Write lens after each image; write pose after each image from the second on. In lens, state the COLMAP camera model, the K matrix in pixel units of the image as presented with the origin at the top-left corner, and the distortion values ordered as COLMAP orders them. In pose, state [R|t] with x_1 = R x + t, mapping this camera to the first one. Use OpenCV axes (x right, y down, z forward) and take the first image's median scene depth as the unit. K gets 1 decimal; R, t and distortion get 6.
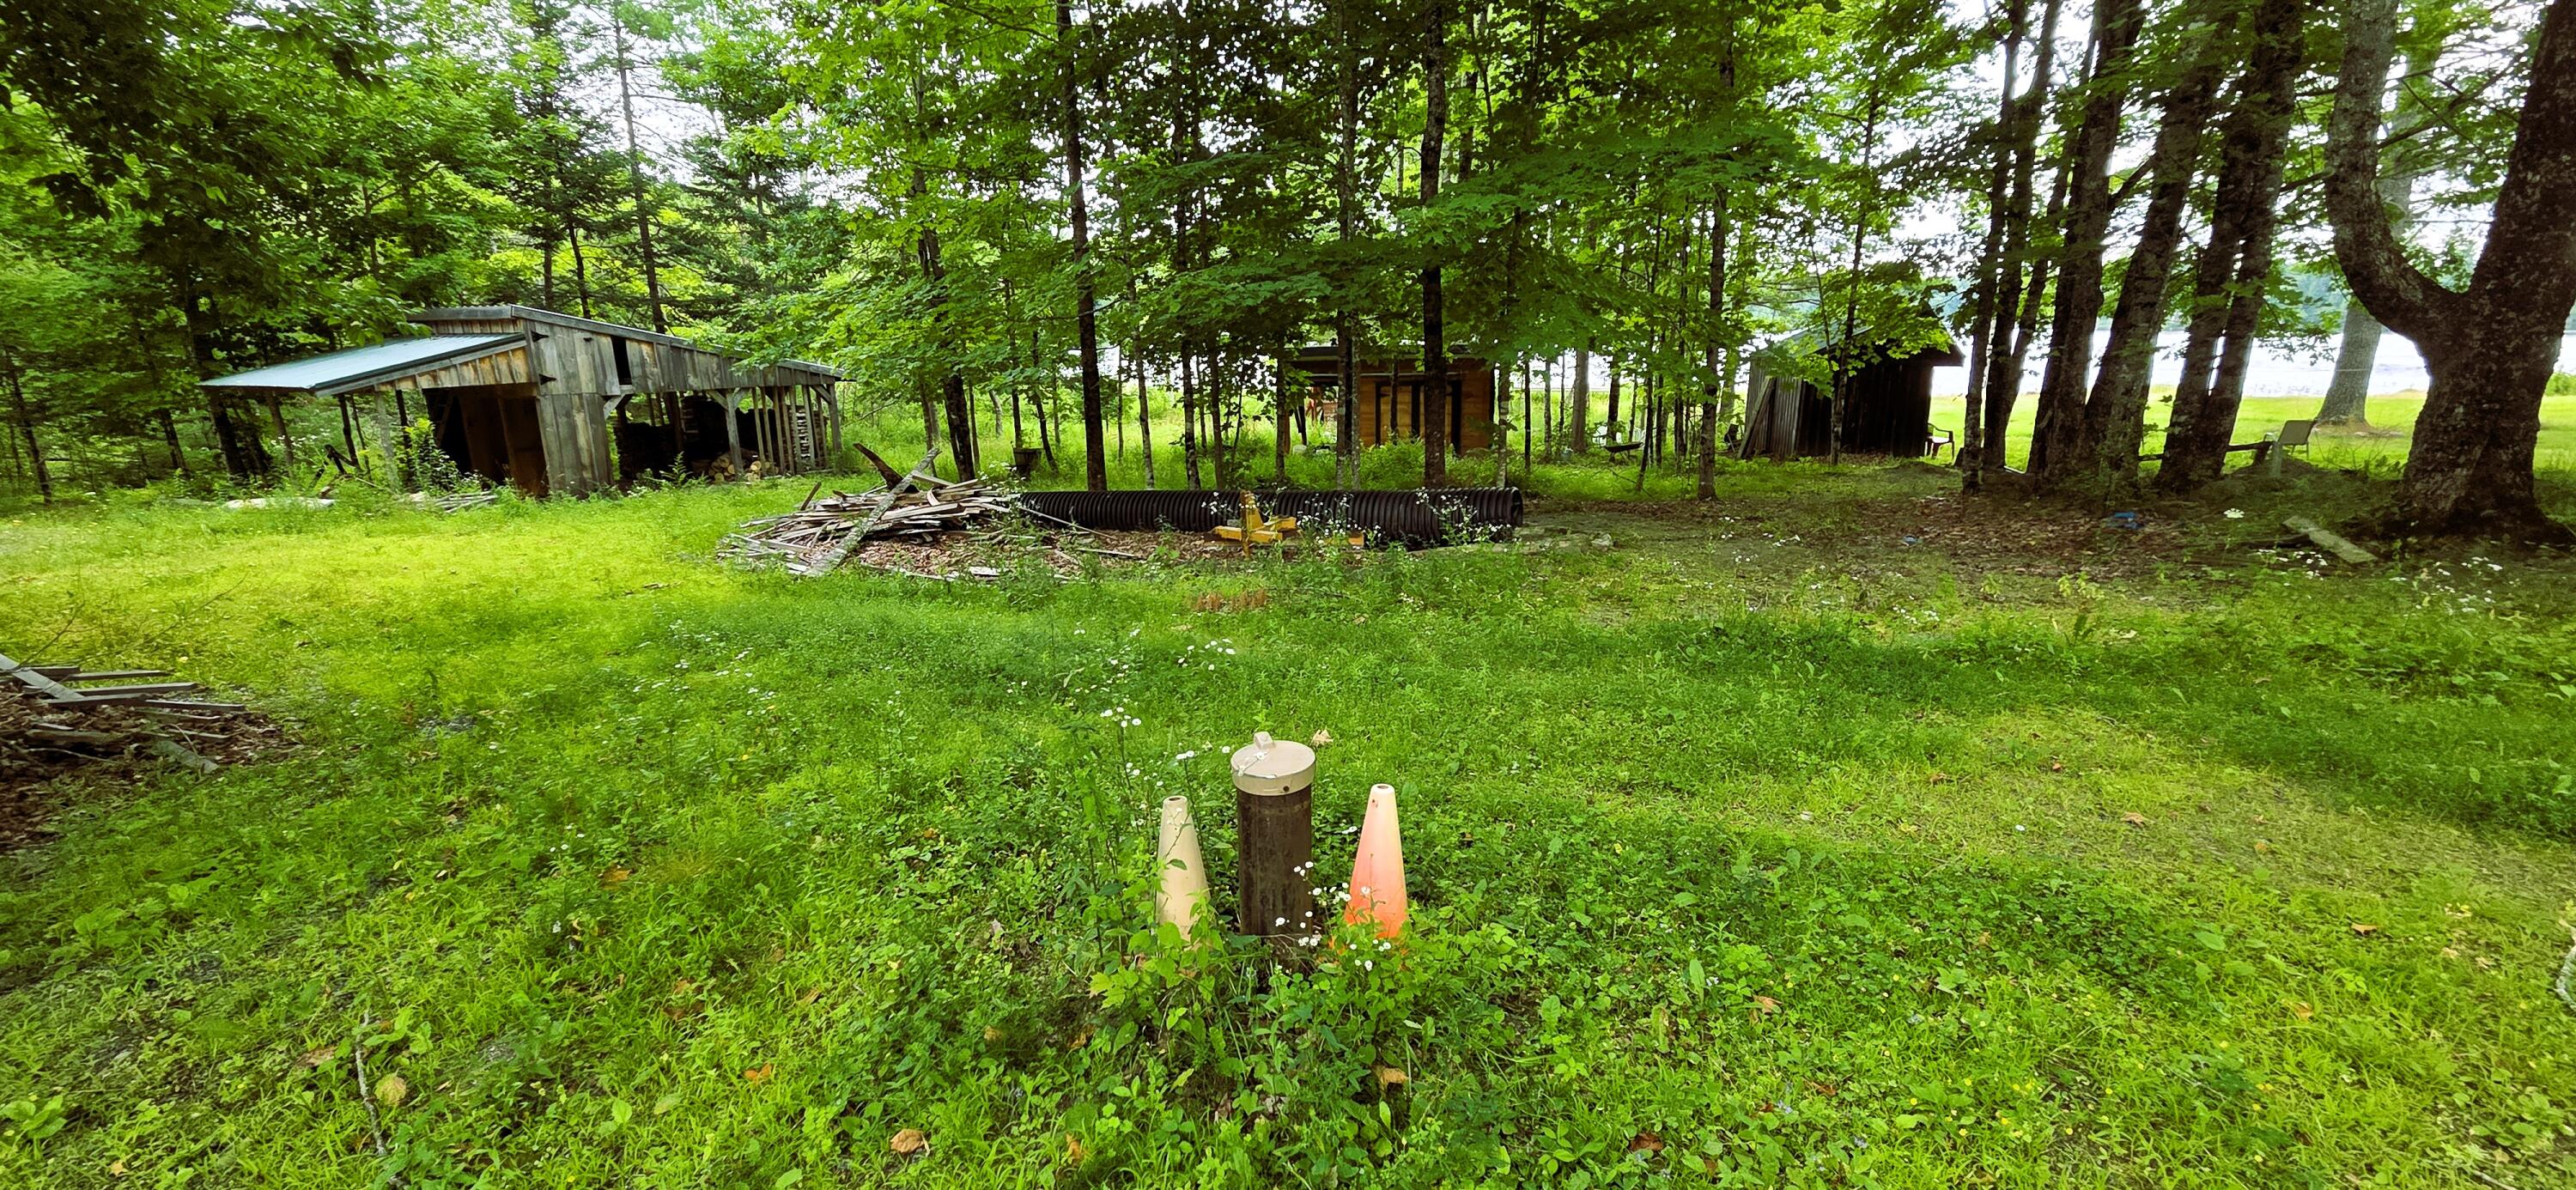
lens RADIAL K [[1046.3, 0, 1288.0], [0, 1046.3, 595.0], [0, 0, 1]] dist [-0.001257, -0.000063]
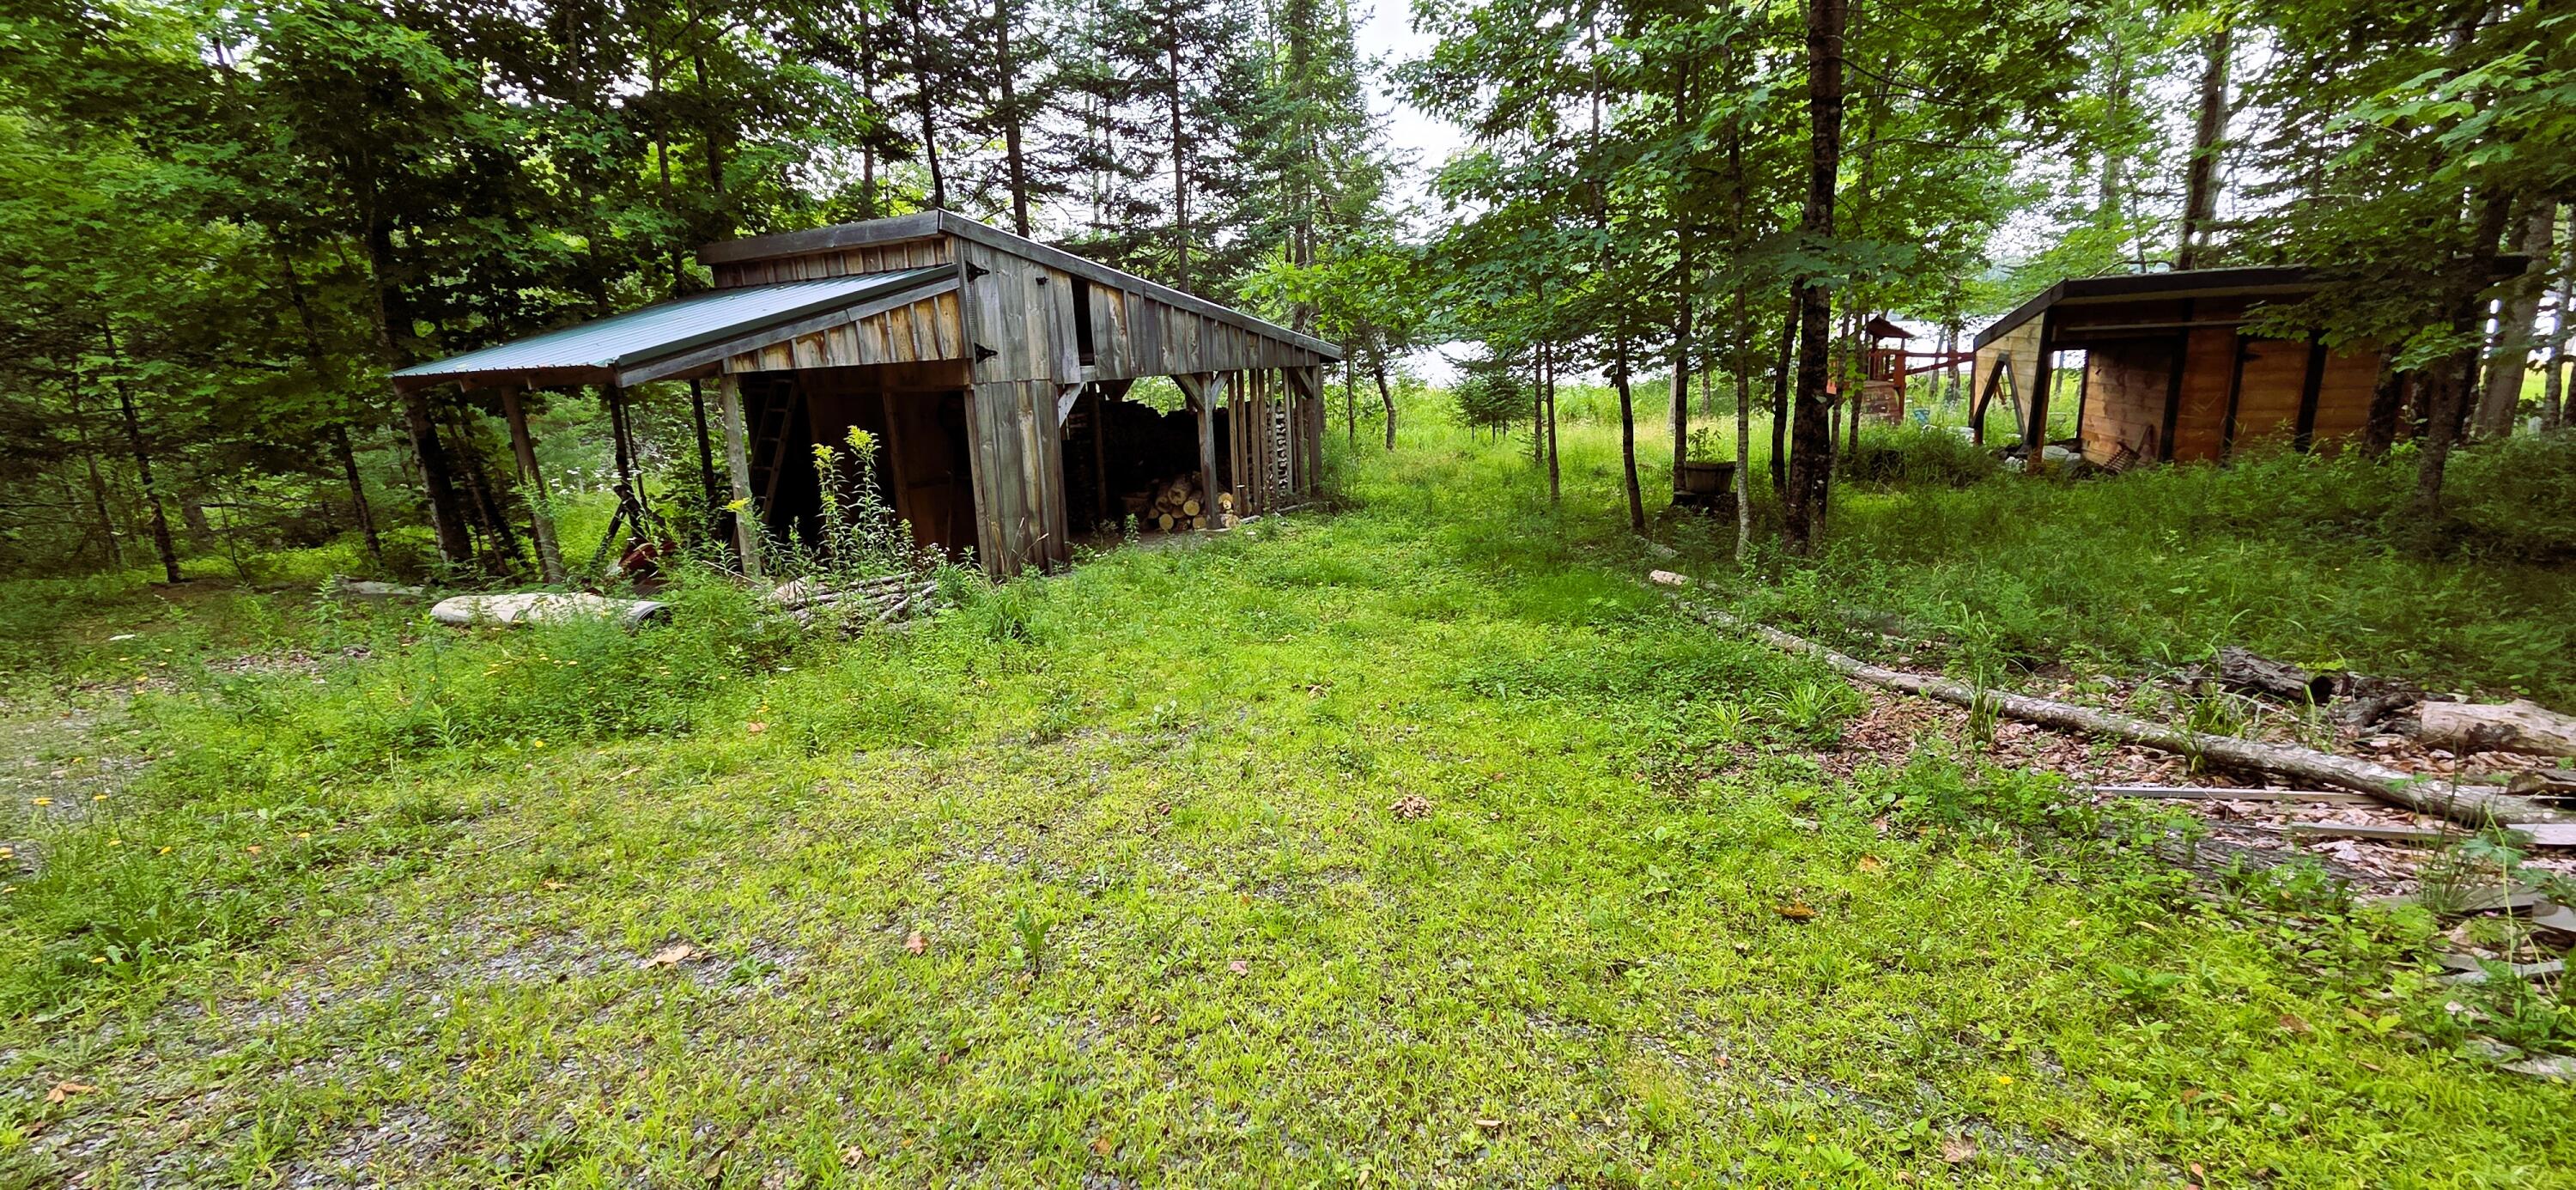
lens RADIAL K [[1038.6, 0, 1288.0], [0, 1038.6, 595.0], [0, 0, 1]] dist [-0.001316, -0.000172]
pose [[0.994842, -0.007614, -0.101150, -0.491838], [0.007019, 0.999956, -0.006231, -0.076947], [0.101193, 0.005489, 0.994852, 0.479196]]
